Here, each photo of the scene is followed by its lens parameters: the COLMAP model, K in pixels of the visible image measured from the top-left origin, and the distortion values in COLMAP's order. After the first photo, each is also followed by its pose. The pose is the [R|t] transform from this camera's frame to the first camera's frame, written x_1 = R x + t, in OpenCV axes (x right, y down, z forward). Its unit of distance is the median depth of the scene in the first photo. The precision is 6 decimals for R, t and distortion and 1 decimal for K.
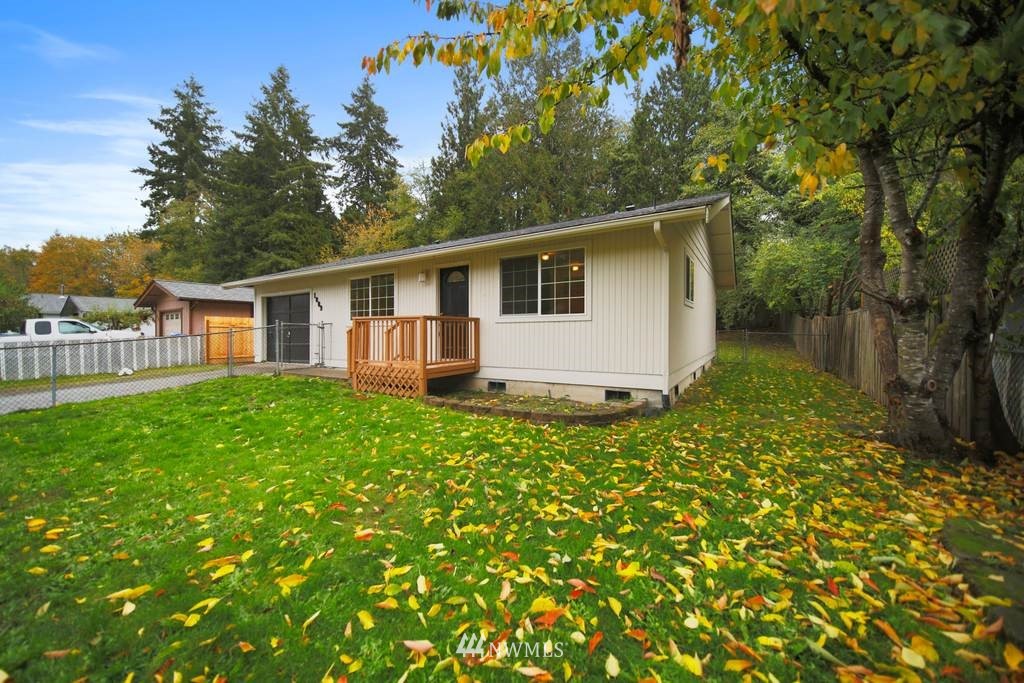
lens RADIAL K [[359.5, 0, 507.0], [0, 359.5, 341.2], [0, 0, 1]] dist [0.000088, -0.000200]
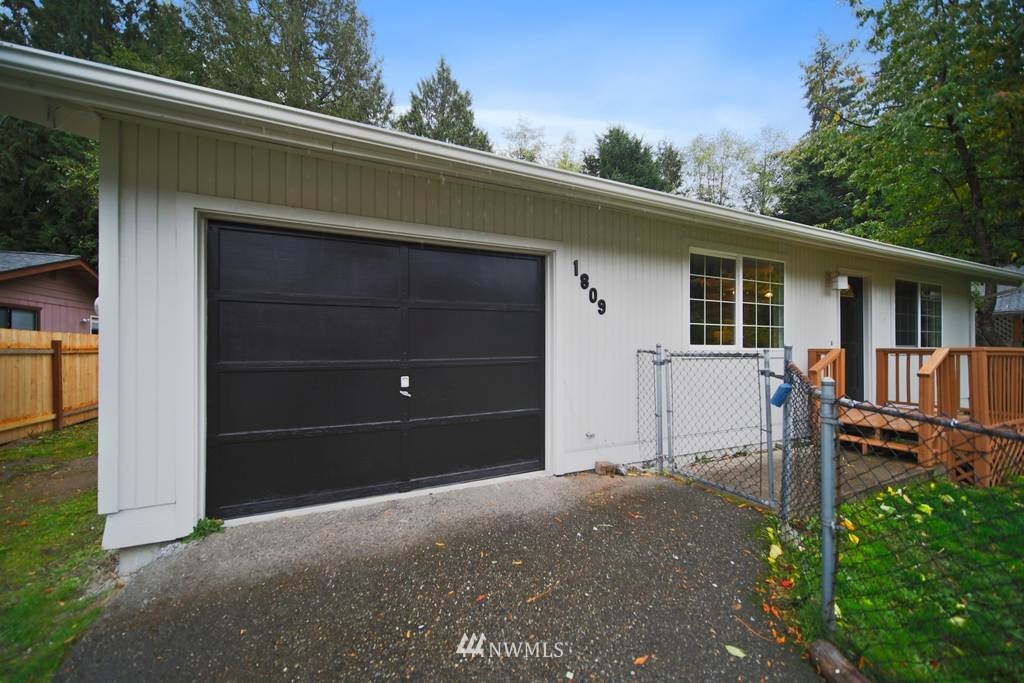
lens RADIAL K [[358.4, 0, 502.9], [0, 358.4, 336.0], [0, 0, 1]] dist [-0.001324, -0.001548]
pose [[0.599261, 0.032582, 0.799890, -1.080807], [0.012092, 0.998689, -0.049739, -0.058233], [-0.800462, 0.039479, 0.598082, 1.083930]]
